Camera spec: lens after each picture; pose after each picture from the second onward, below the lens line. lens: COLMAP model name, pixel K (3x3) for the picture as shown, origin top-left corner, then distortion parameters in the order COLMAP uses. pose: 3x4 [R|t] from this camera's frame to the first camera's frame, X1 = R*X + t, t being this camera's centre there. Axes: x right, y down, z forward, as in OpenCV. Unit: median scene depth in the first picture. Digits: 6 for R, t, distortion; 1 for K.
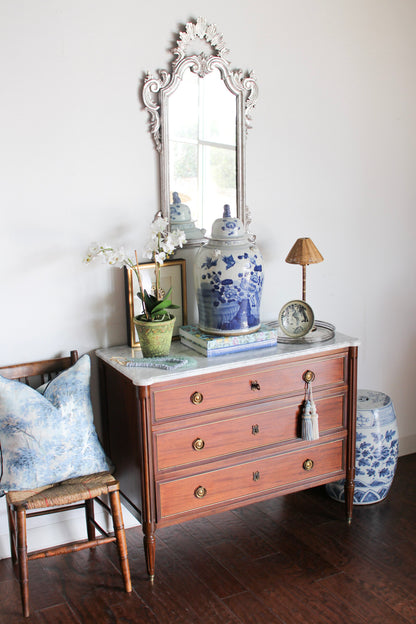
lens RADIAL K [[867.2, 0, 208.0], [0, 867.2, 312.0], [0, 0, 1]] dist [-0.172852, 0.194481]
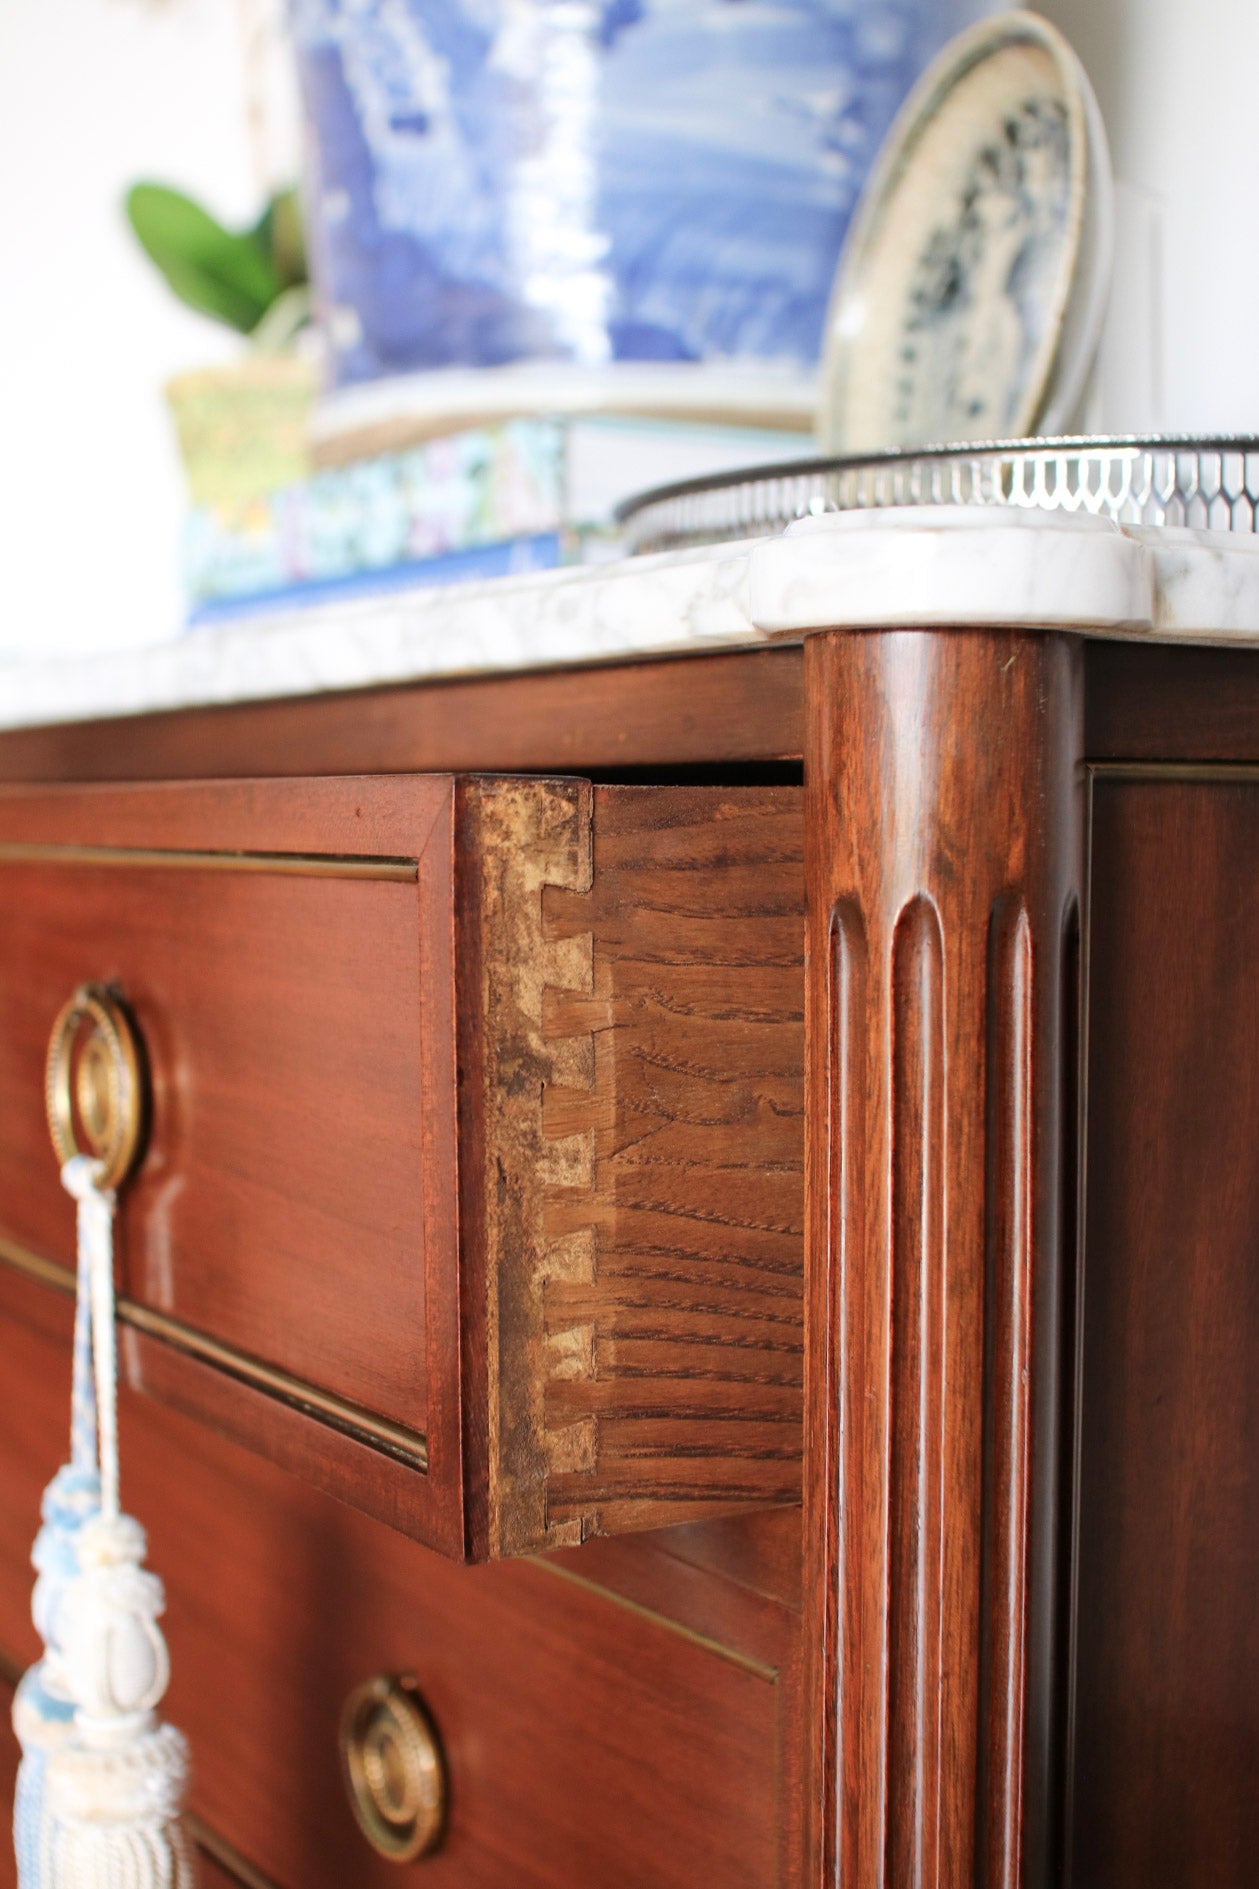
lens RADIAL K [[2625.1, 0, 629.5], [0, 2625.1, 944.5], [0, 0, 1]] dist [-0.172852, 0.194481]
pose [[0.050548, 0.079024, -0.995590, 0.315075], [-0.240368, 0.968525, 0.064671, 0.049924], [0.969365, 0.236039, 0.067952, 1.022685]]
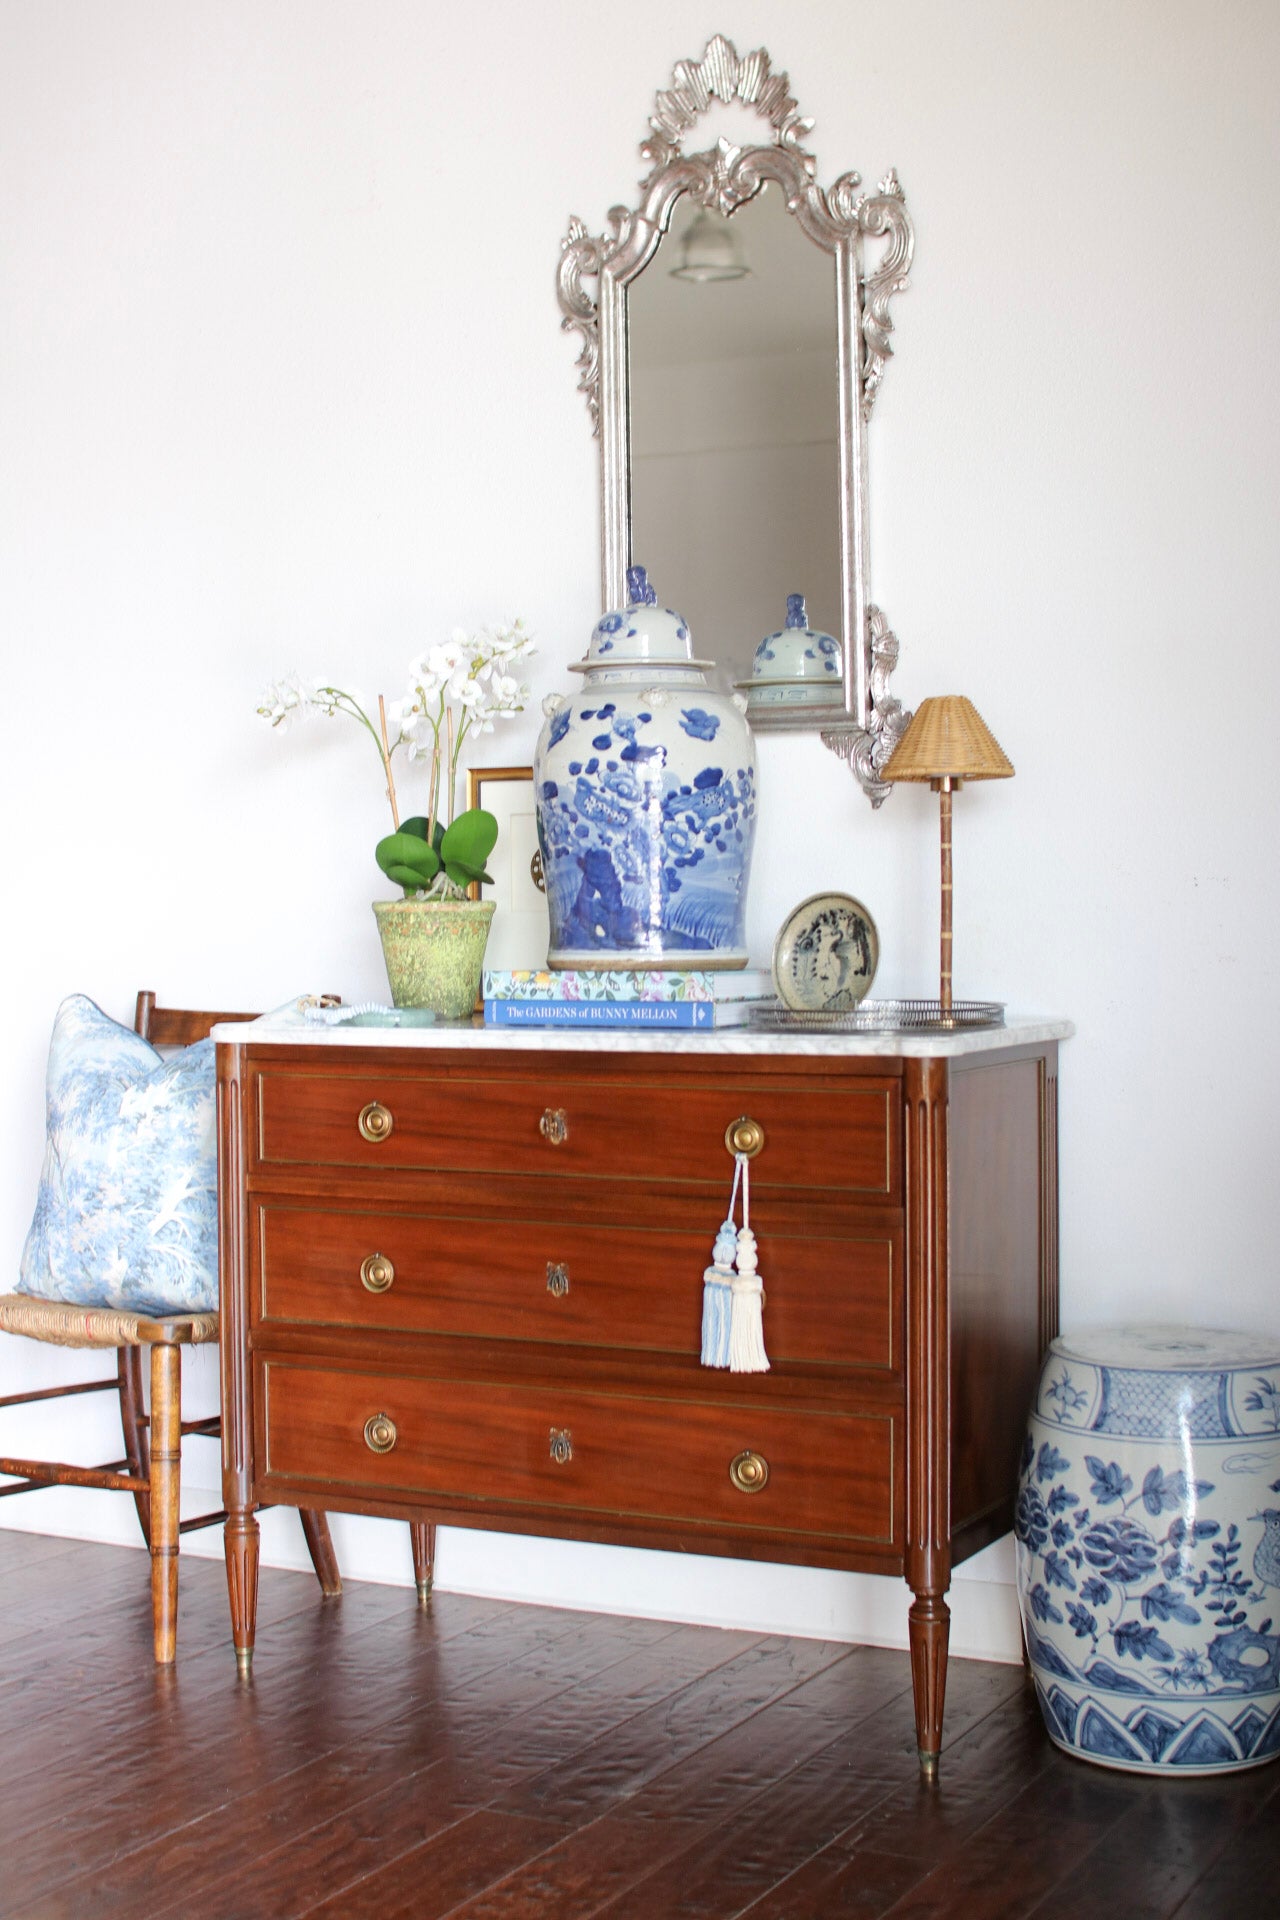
lens RADIAL K [[2668.2, 0, 640.0], [0, 2668.2, 960.0], [0, 0, 1]] dist [-0.172852, 0.194481]
pose [[0.575263, 0.039760, -0.817002, 0.827408], [-0.201876, 0.974822, -0.094704, 0.109904], [0.792666, 0.219413, 0.568805, 0.470319]]
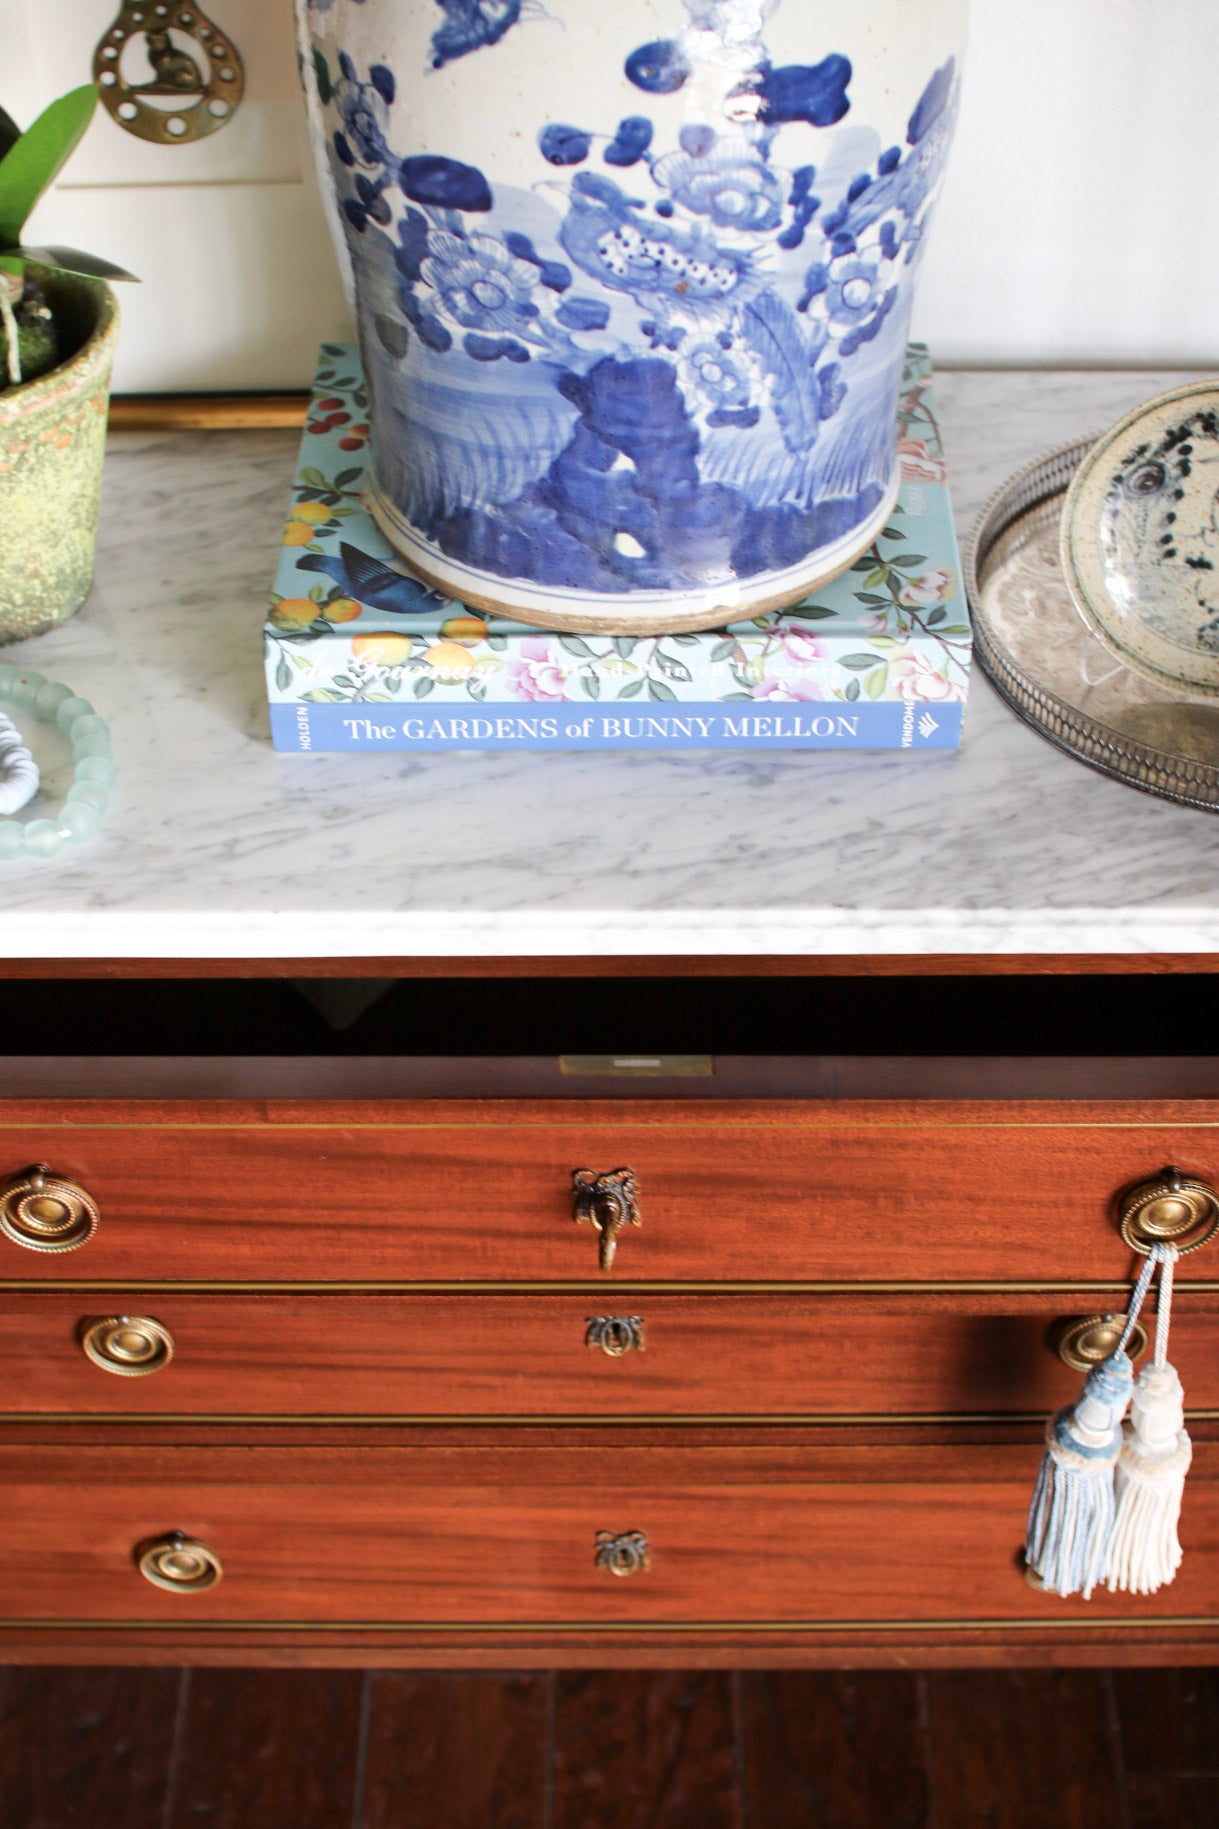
lens RADIAL K [[2672.4, 0, 585.8], [0, 2672.4, 946.7], [0, 0, 1]] dist [-0.172651, 0.174334]
pose [[0.879798, 0.328093, -0.343962, 0.169992], [-0.116563, 0.850417, 0.513034, -0.117002], [0.460834, -0.411273, 0.786439, 0.708172]]
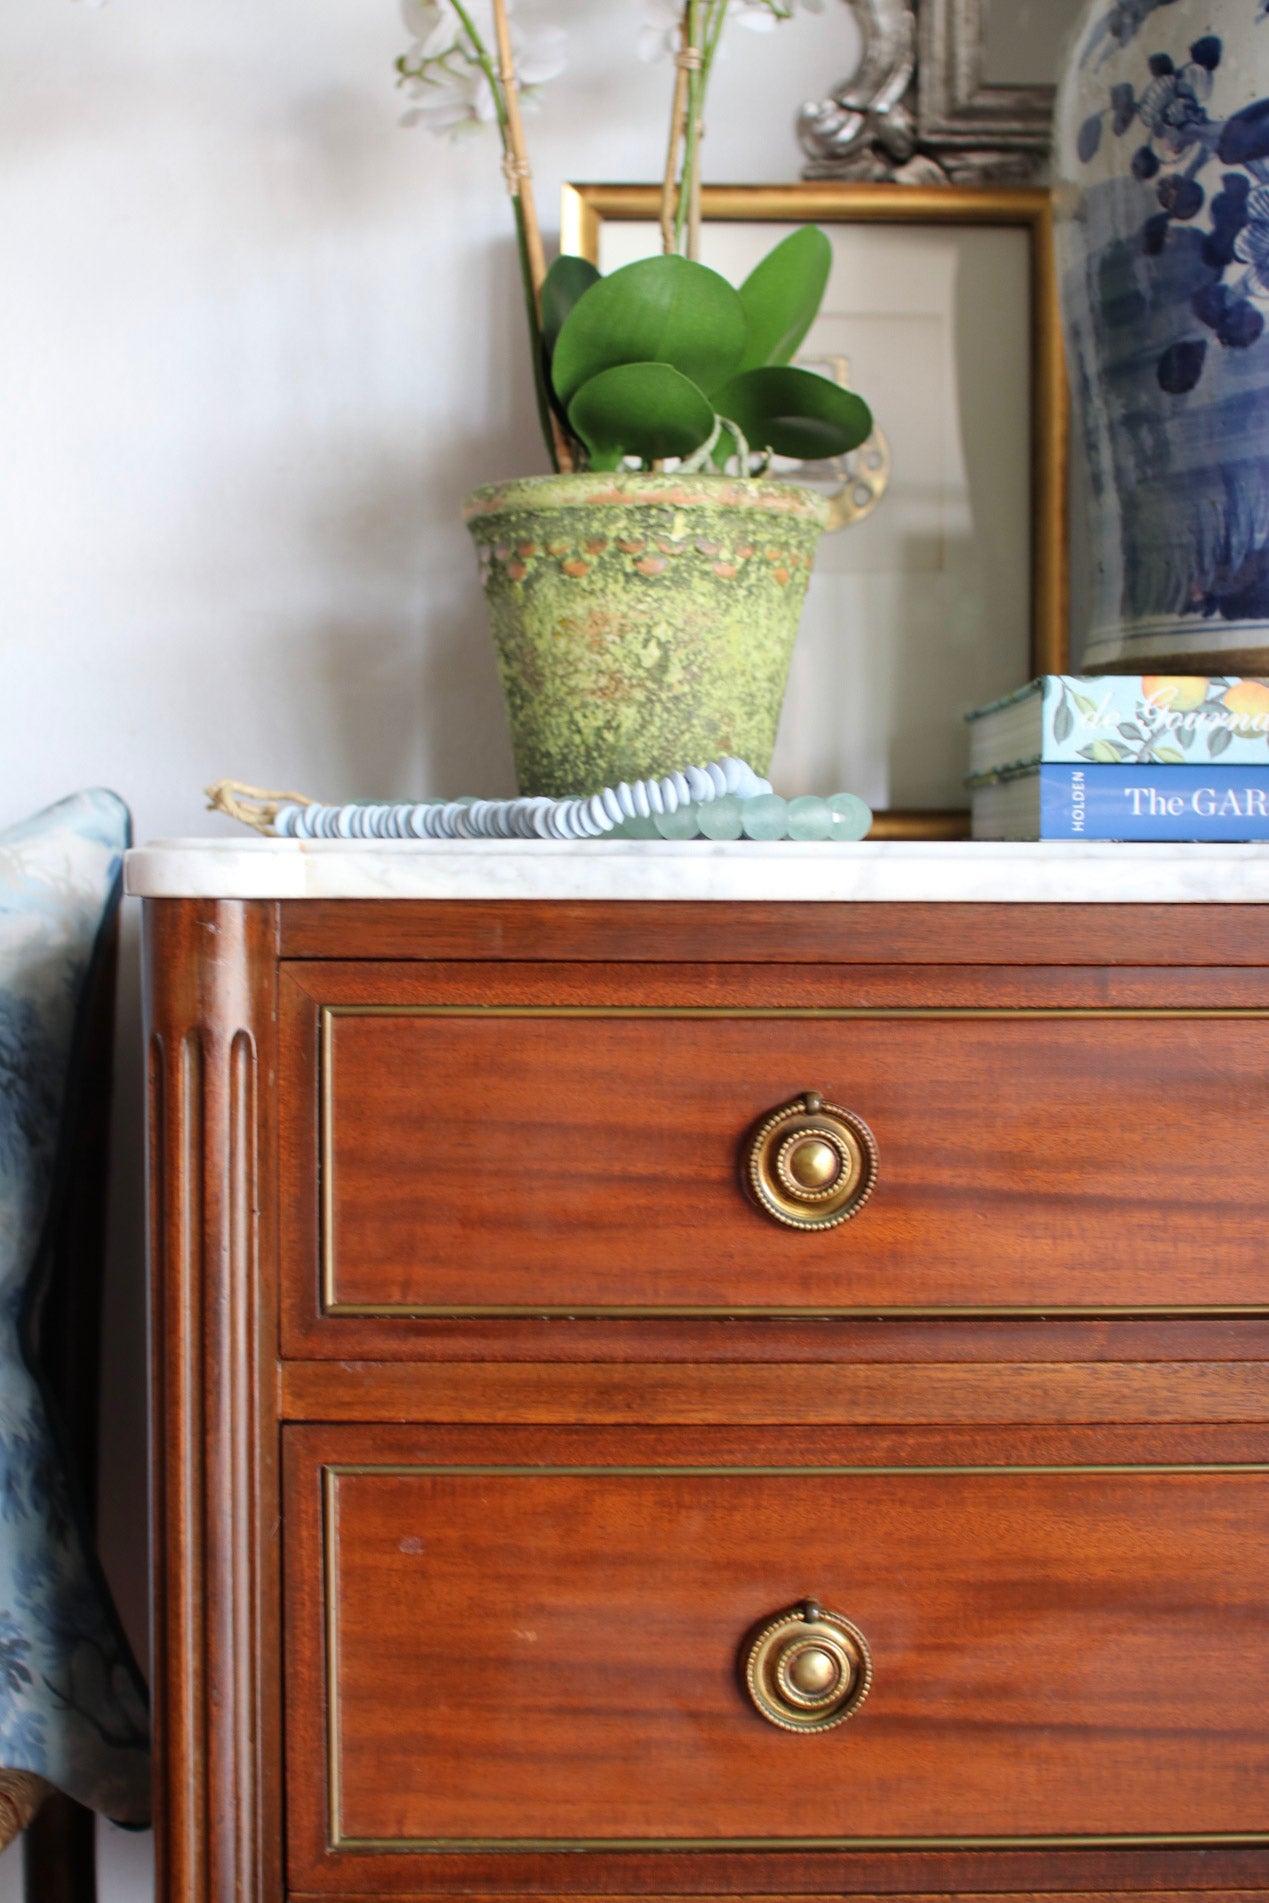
lens RADIAL K [[2689.1, 0, 634.5], [0, 2689.1, 951.5], [0, 0, 1]] dist [-0.176183, 0.208030]
pose [[0.888664, 0.044944, -0.456351, 0.100745], [-0.135425, 0.976519, -0.167545, 0.123507], [0.438106, 0.210693, 0.873883, 0.692952]]
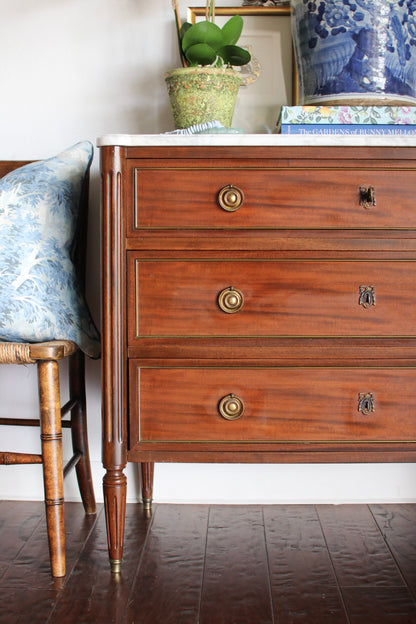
lens RADIAL K [[881.7, 0, 208.0], [0, 881.7, 312.0], [0, 0, 1]] dist [-0.176183, 0.208030]
pose [[0.873150, 0.066256, -0.482928, 0.210364], [-0.137716, 0.983888, -0.114009, 0.211140], [0.467593, 0.166054, 0.868207, 0.548247]]
